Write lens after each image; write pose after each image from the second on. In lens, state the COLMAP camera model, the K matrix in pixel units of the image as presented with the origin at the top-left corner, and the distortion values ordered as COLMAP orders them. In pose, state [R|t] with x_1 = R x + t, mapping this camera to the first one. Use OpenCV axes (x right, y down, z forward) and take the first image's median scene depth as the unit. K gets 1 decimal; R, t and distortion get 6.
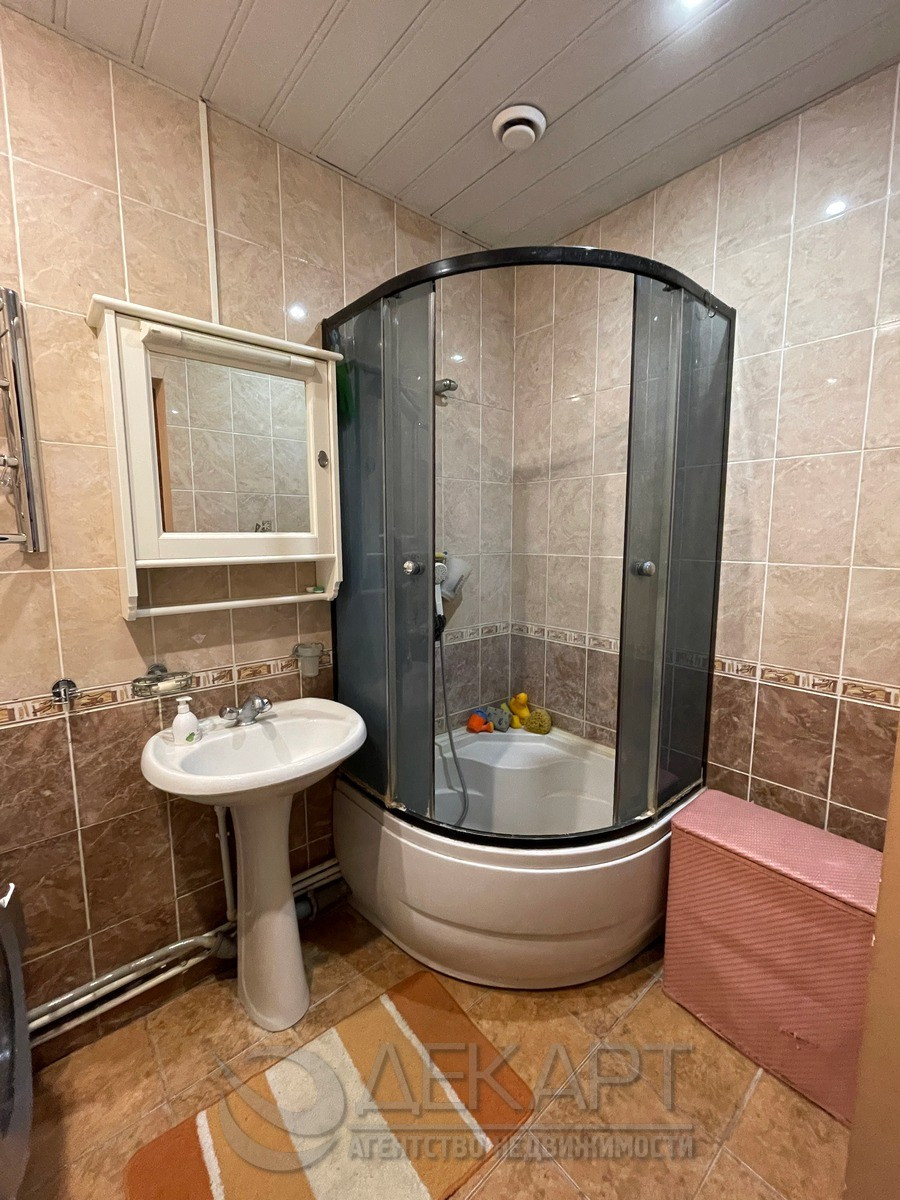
lens RADIAL K [[508.8, 0, 450.0], [0, 508.8, 600.0], [0, 0, 1]] dist [0.000427, 0.000508]
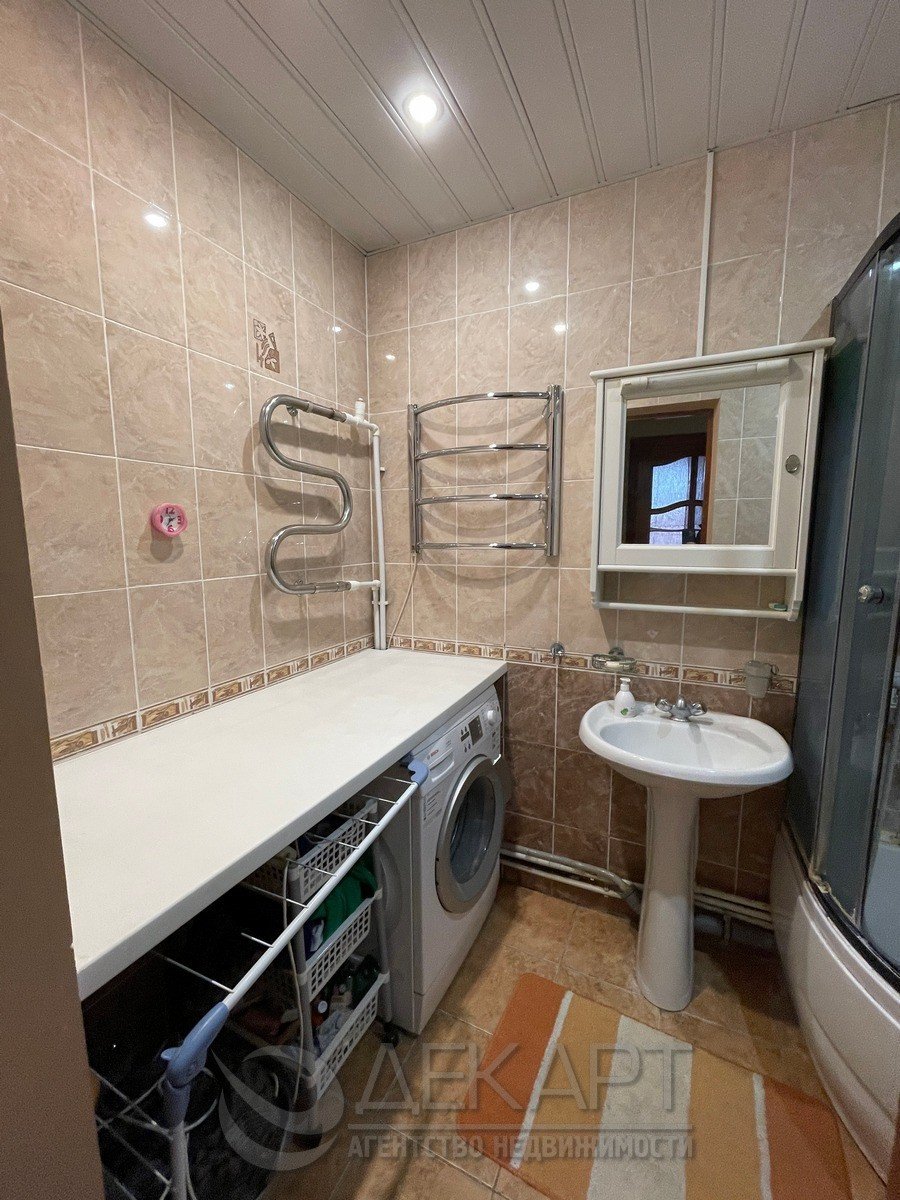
lens RADIAL K [[490.0, 0, 450.0], [0, 490.0, 600.0], [0, 0, 1]] dist [0.001885, 0.000875]
pose [[0.401361, 0.124825, -0.907374, 0.332373], [-0.117989, 0.989462, 0.083927, -0.041220], [0.908289, 0.073375, 0.411859, 0.112537]]
